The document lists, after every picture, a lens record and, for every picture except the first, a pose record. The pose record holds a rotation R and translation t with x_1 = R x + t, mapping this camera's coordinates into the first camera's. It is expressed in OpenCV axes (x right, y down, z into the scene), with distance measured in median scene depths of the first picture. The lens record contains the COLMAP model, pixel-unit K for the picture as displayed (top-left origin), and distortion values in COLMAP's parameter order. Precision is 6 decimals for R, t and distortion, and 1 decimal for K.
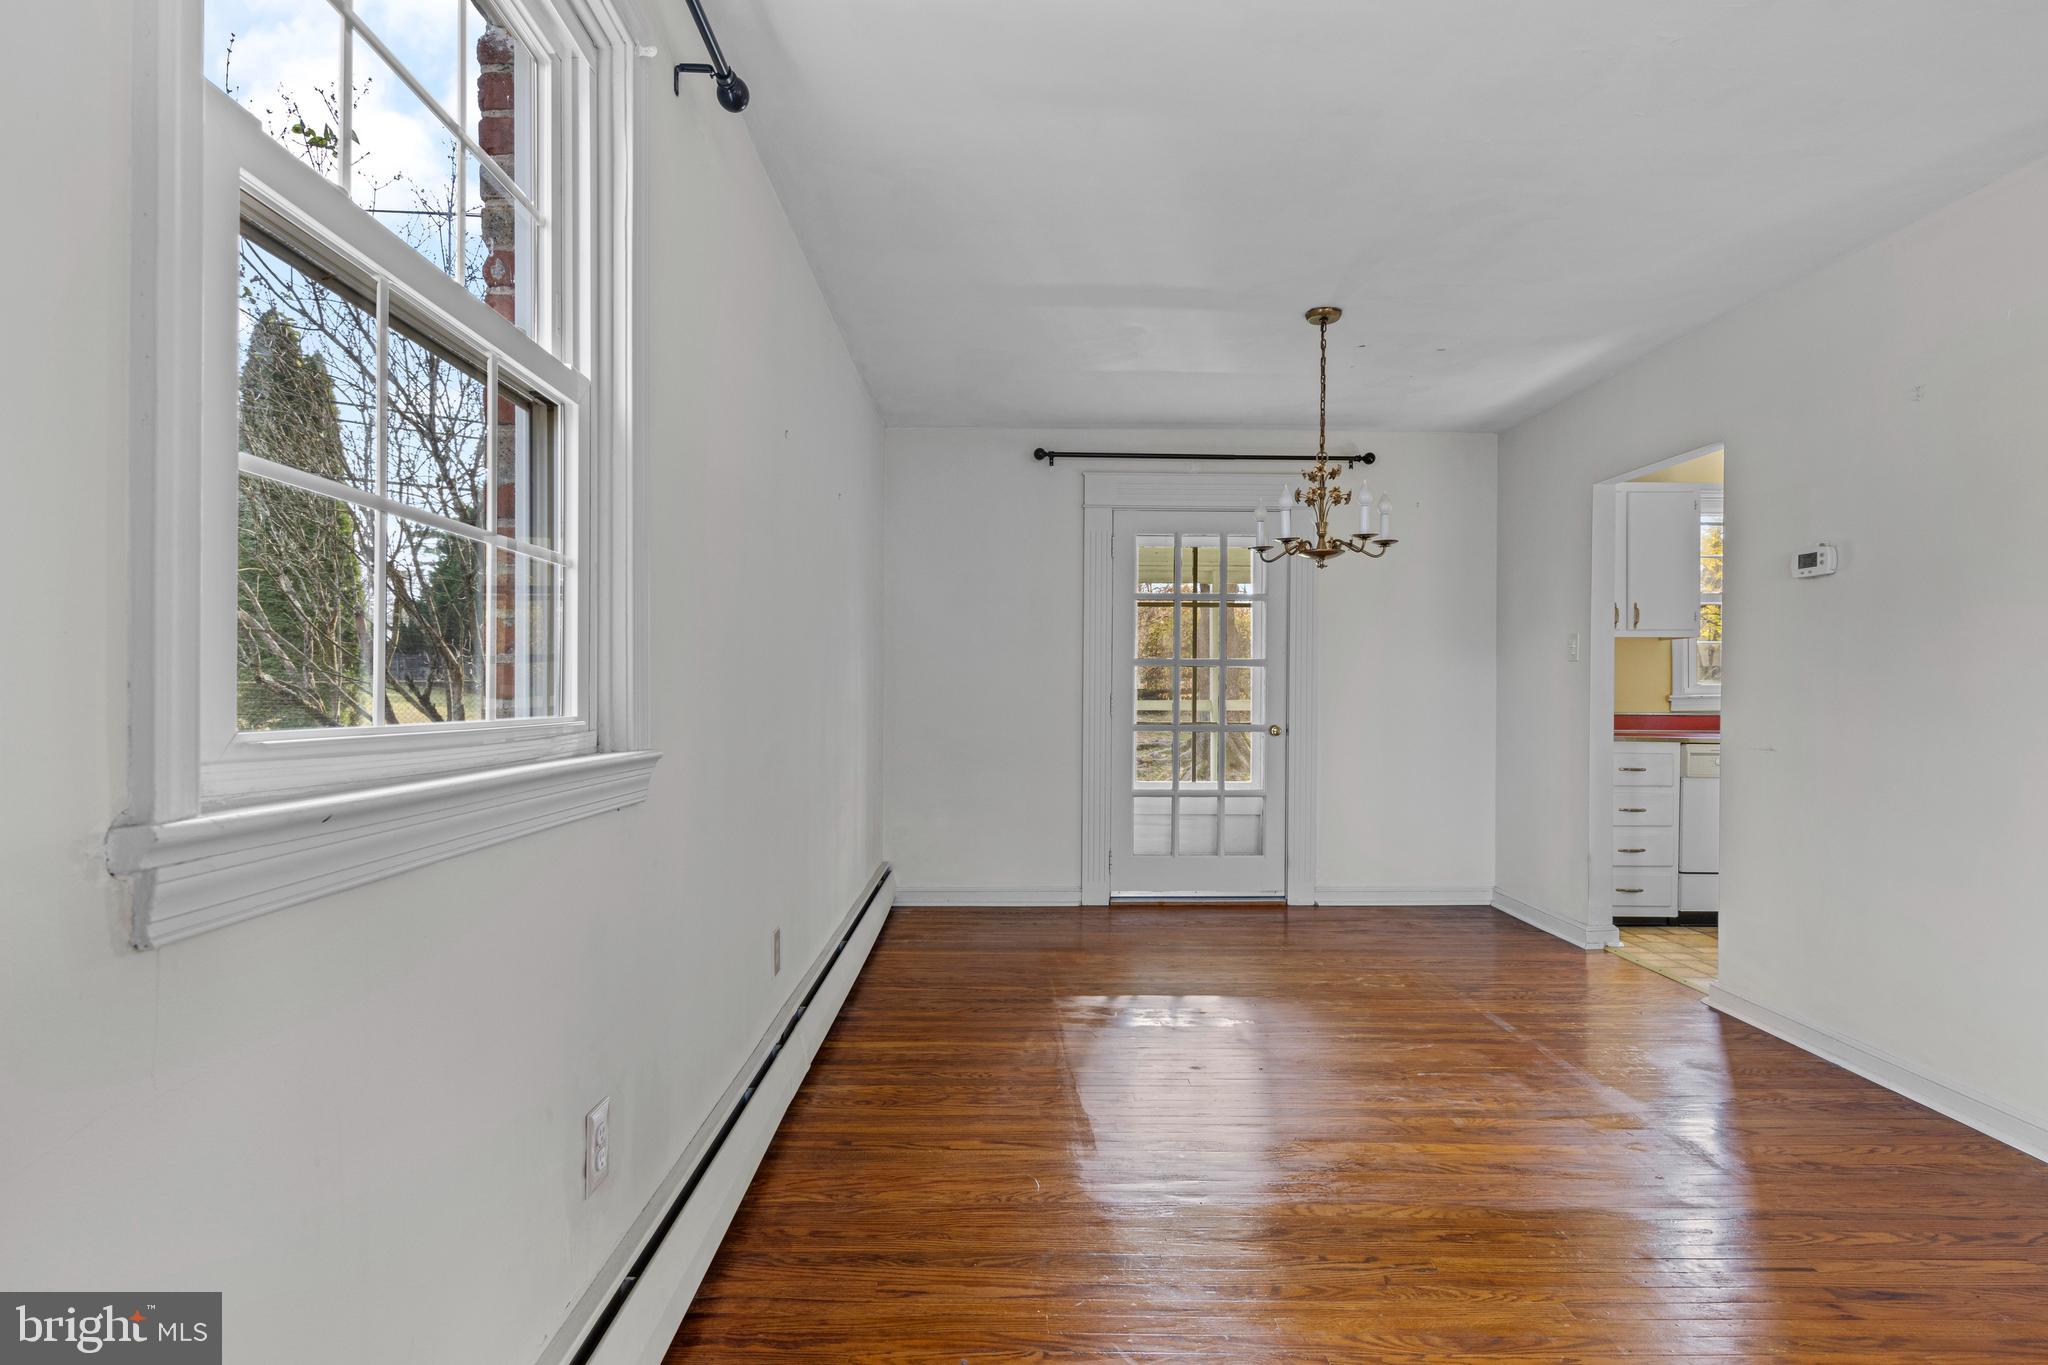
lens RADIAL K [[1033.4, 0, 1028.6], [0, 1033.4, 699.0], [0, 0, 1]] dist [0.003123, 0.000916]
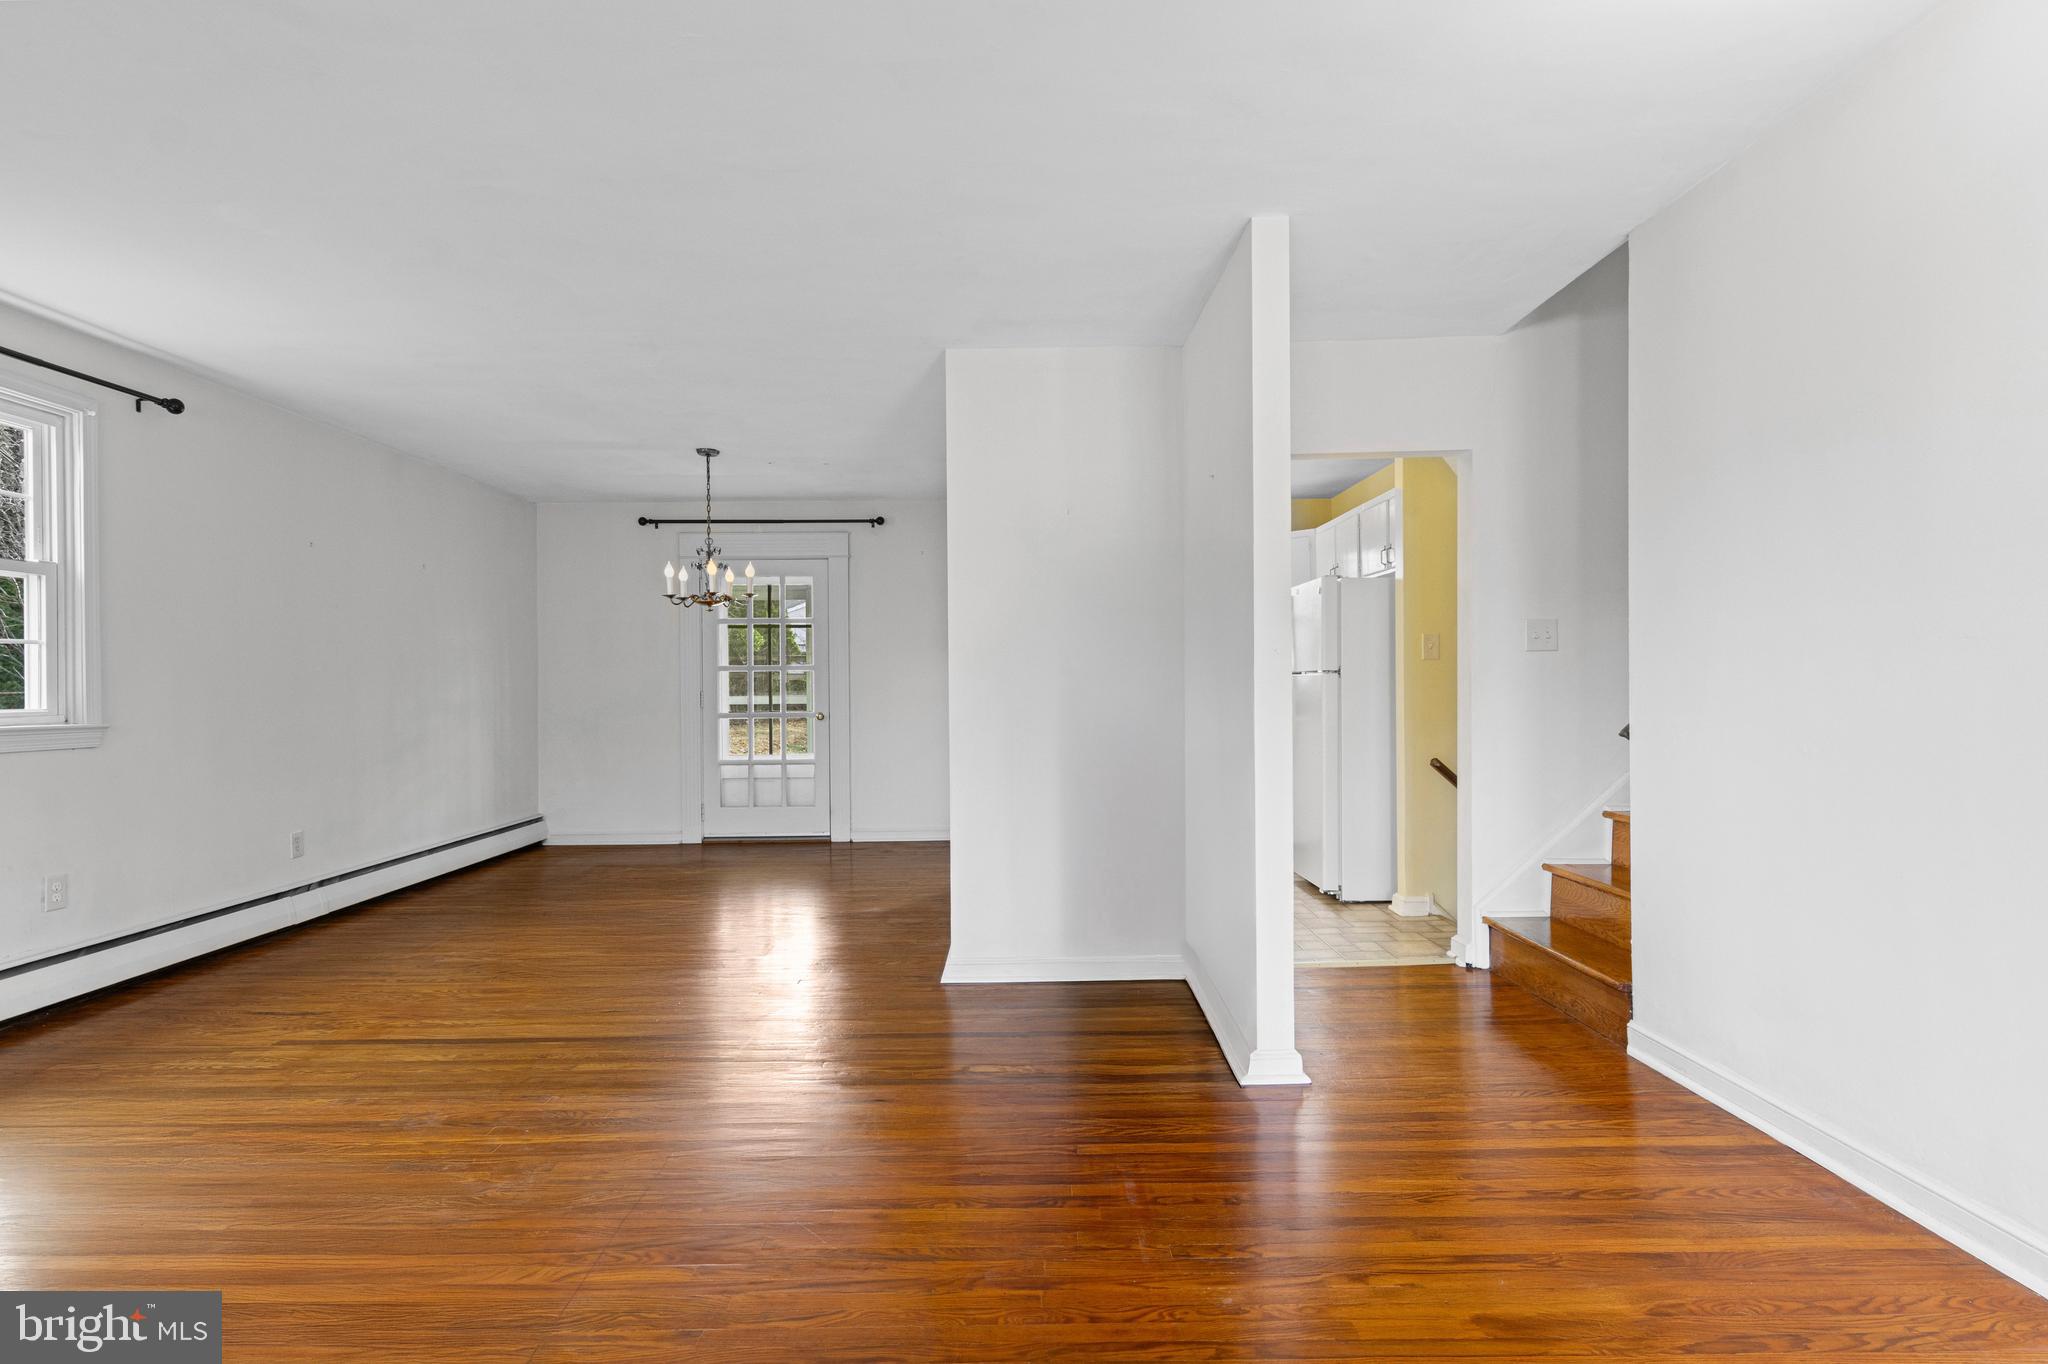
lens RADIAL K [[1033.5, 0, 1034.4], [0, 1033.5, 695.6], [0, 0, 1]] dist [0.008822, -0.006656]
pose [[0.999875, -0.015682, -0.002216, 0.535207], [0.015683, 0.999877, 0.000146, 0.007064], [0.002213, -0.000180, 0.999998, -0.398504]]
